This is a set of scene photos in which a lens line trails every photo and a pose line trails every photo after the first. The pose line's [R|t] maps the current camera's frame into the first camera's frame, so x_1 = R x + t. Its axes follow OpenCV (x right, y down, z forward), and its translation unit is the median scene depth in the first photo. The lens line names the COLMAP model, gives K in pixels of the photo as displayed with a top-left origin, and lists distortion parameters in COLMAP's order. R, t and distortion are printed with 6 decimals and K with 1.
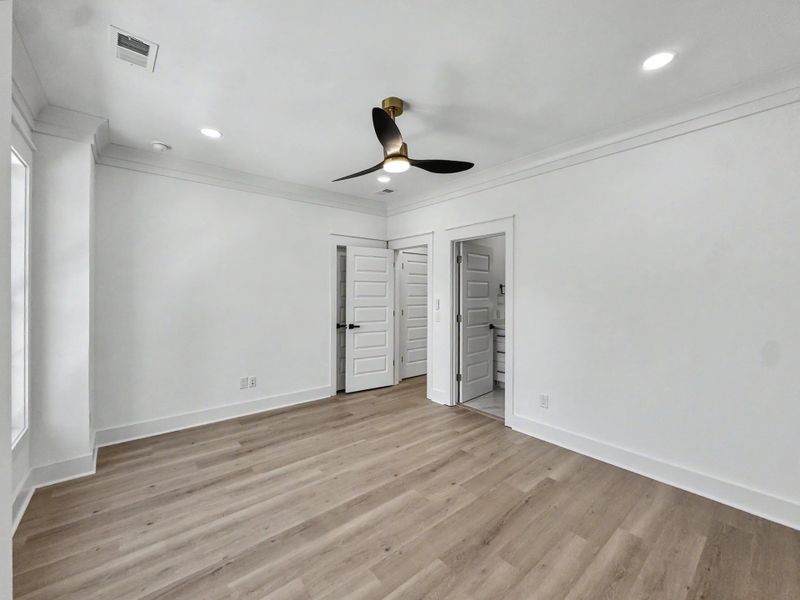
lens RADIAL K [[326.6, 0, 398.0], [0, 326.6, 297.8], [0, 0, 1]] dist [-0.002927, 0.000052]
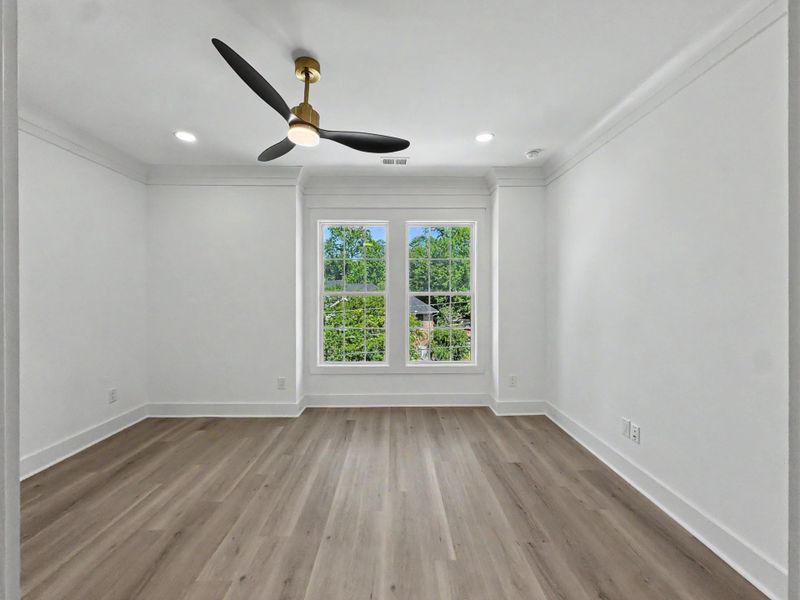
lens RADIAL K [[326.6, 0, 400.9], [0, 326.6, 296.0], [0, 0, 1]] dist [-0.002927, 0.000052]
pose [[-0.618002, 0.002414, -0.786172, 0.460857], [-0.008910, 0.999910, 0.010075, -0.000948], [0.786126, 0.013232, -0.617925, 1.561597]]
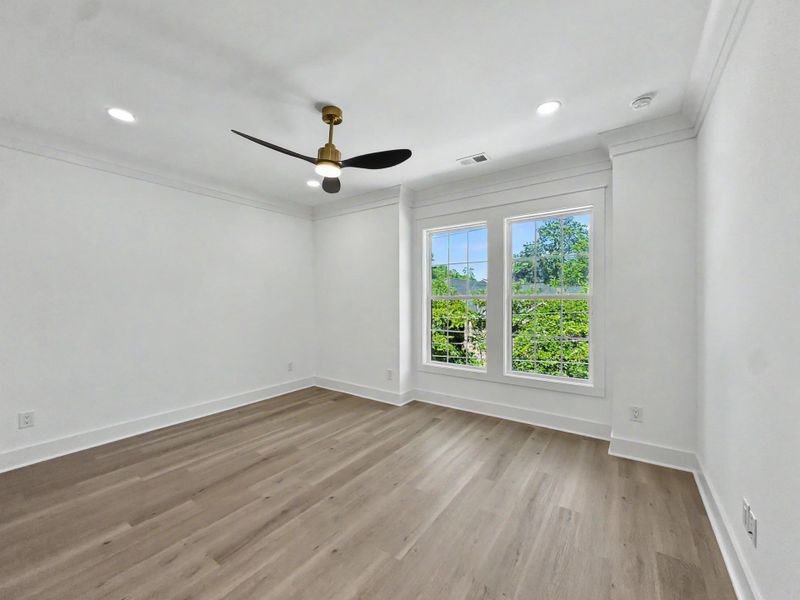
lens RADIAL K [[326.6, 0, 398.8], [0, 326.6, 297.6], [0, 0, 1]] dist [-0.002927, 0.000052]
pose [[-0.965240, 0.001770, -0.261360, 0.048824], [0.000566, 0.999989, 0.004682, 0.001421], [0.261366, 0.004371, -0.965230, 1.887757]]
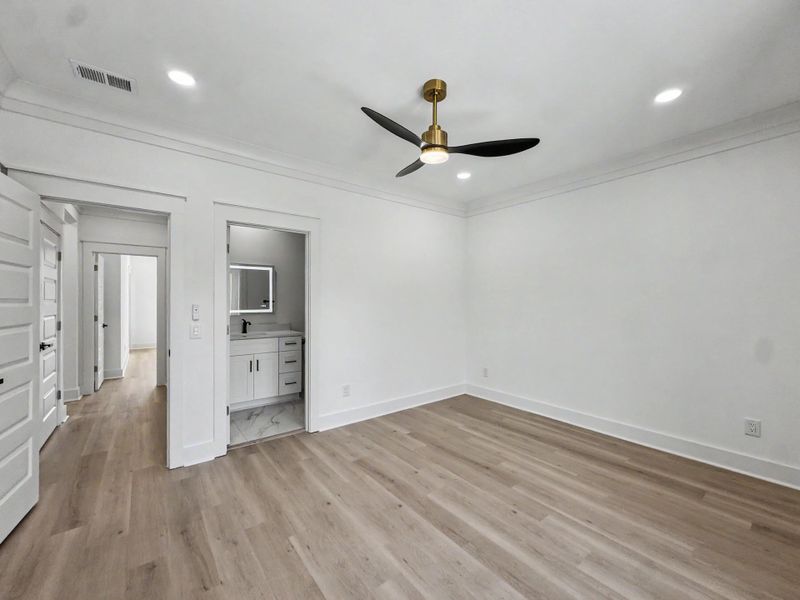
lens RADIAL K [[326.6, 0, 399.1], [0, 326.6, 300.4], [0, 0, 1]] dist [-0.002927, 0.000052]
pose [[0.030402, -0.001151, 0.999537, -0.860380], [0.011163, 0.999937, 0.000812, 0.003070], [-0.999475, 0.011133, 0.030413, 0.968987]]
